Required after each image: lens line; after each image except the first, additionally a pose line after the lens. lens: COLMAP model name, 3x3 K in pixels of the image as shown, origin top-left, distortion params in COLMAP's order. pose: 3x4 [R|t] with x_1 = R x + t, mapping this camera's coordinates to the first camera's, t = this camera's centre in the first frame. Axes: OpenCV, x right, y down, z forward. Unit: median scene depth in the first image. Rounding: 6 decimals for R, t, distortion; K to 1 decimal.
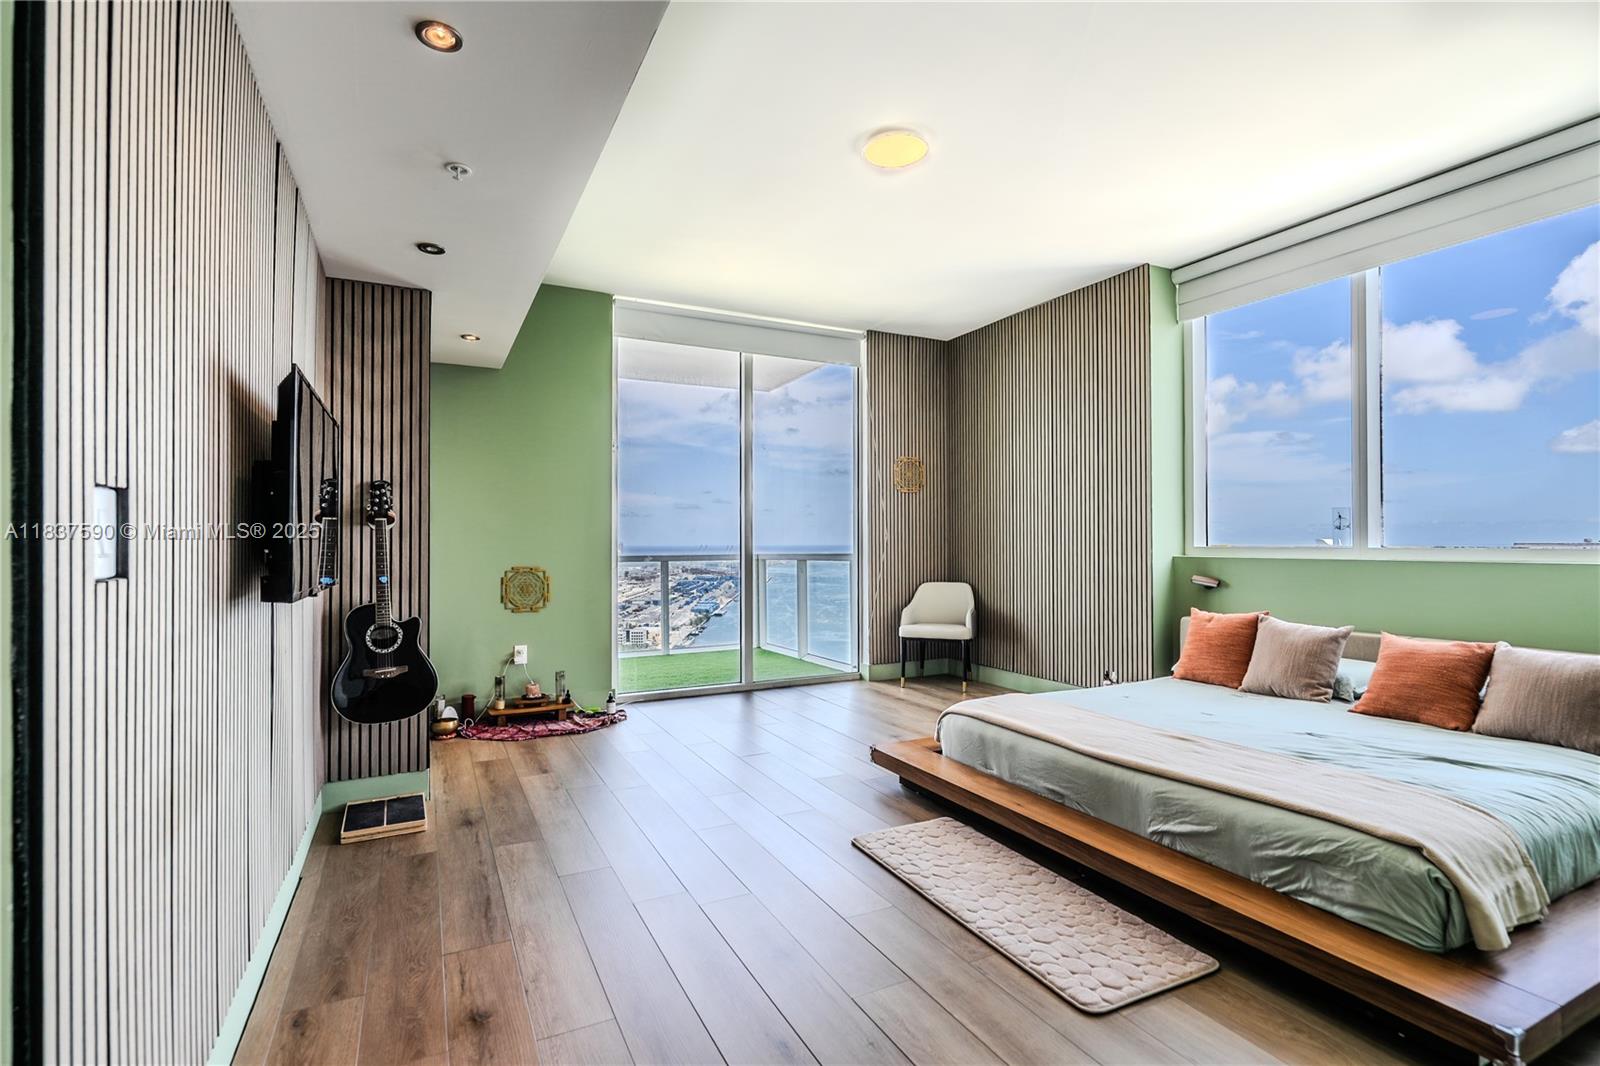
lens RADIAL K [[761.2, 0, 800.0], [0, 761.2, 533.0], [0, 0, 1]] dist [-0.001511, 0.000628]
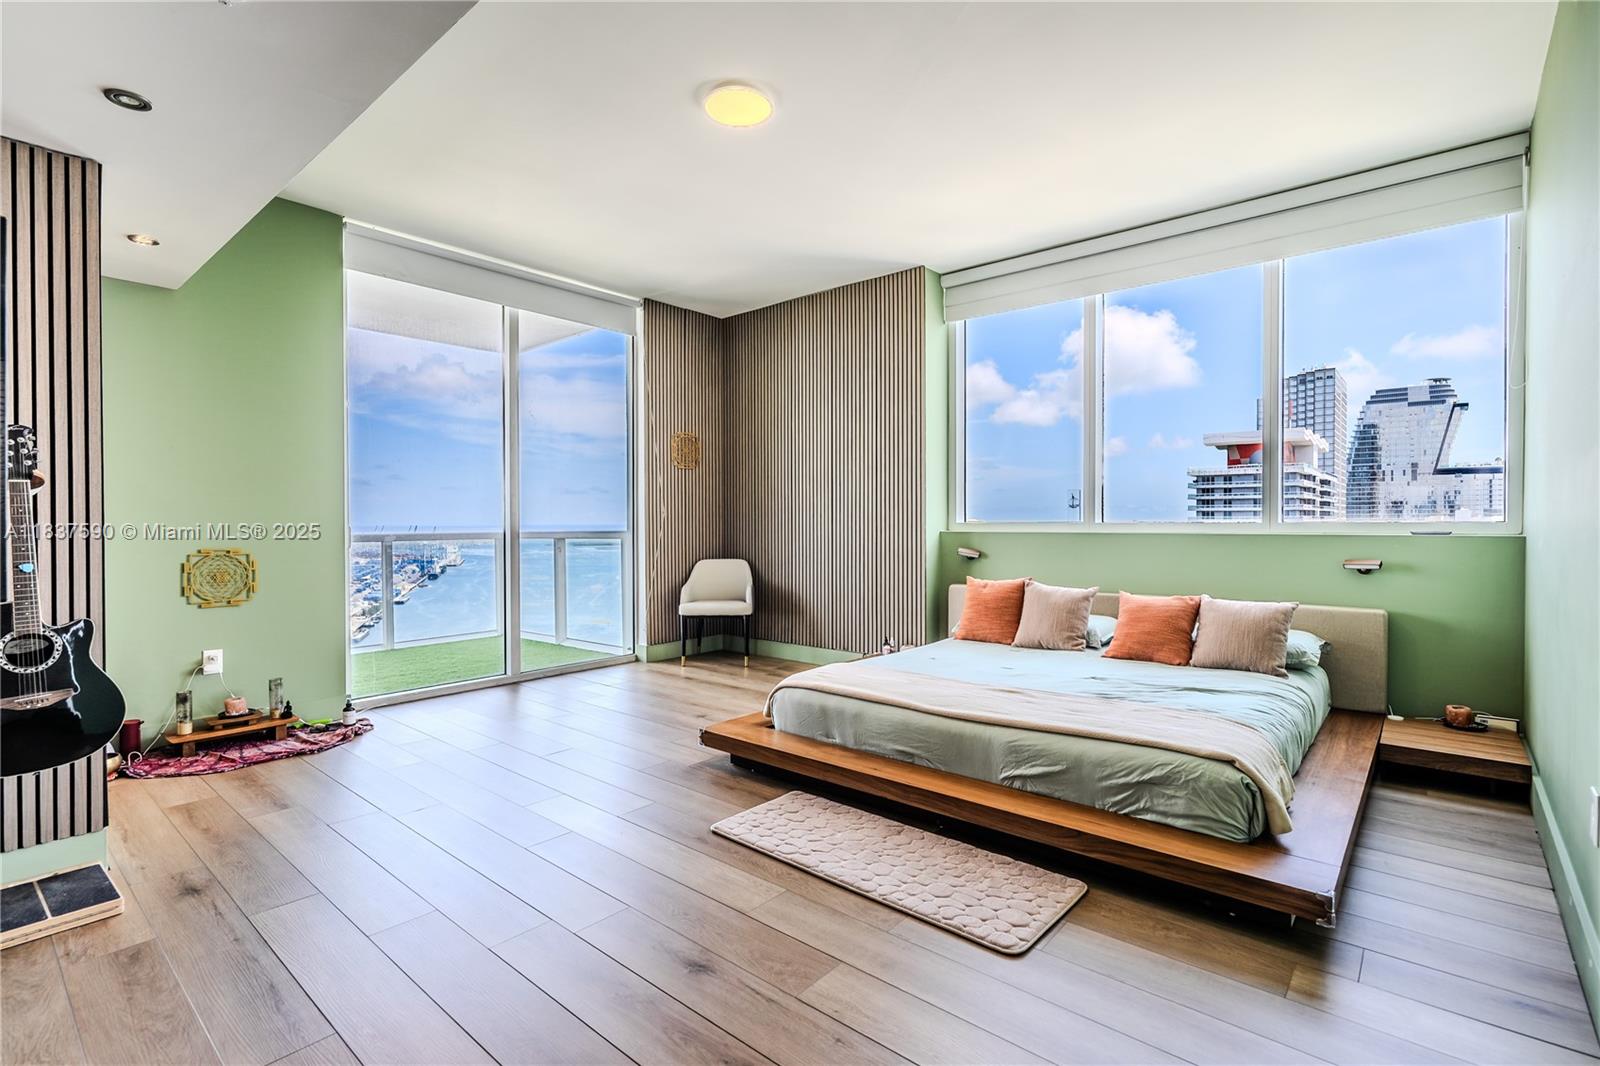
lens RADIAL K [[742.7, 0, 813.6], [0, 742.7, 527.7], [0, 0, 1]] dist [-0.001802, 0.001560]
pose [[0.917161, -0.002217, 0.398511, -0.149305], [-0.005552, 0.999816, 0.018340, 0.007772], [-0.398479, -0.019033, 0.916980, 0.086905]]
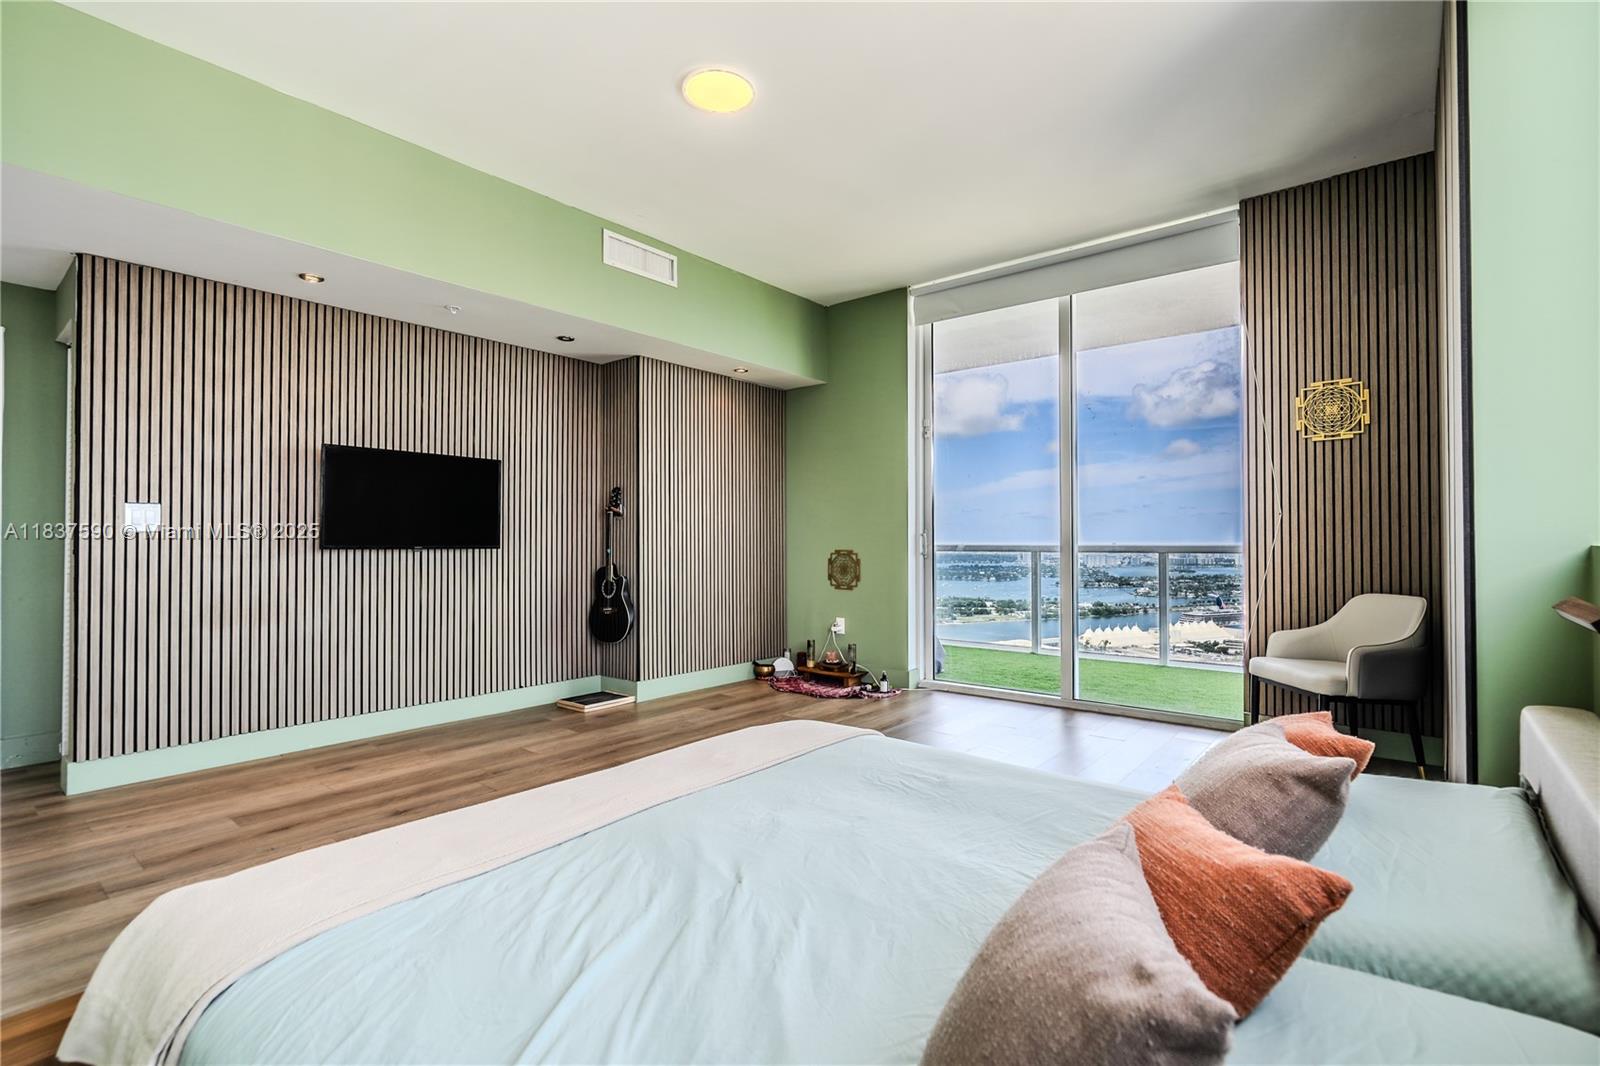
lens RADIAL K [[751.9, 0, 765.3], [0, 751.9, 529.9], [0, 0, 1]] dist [-0.000448, 0.000118]
pose [[0.391465, -0.007131, -0.920165, 0.899105], [0.009304, 0.999950, -0.003791, 0.025202], [0.920146, -0.007077, 0.391512, 0.633839]]
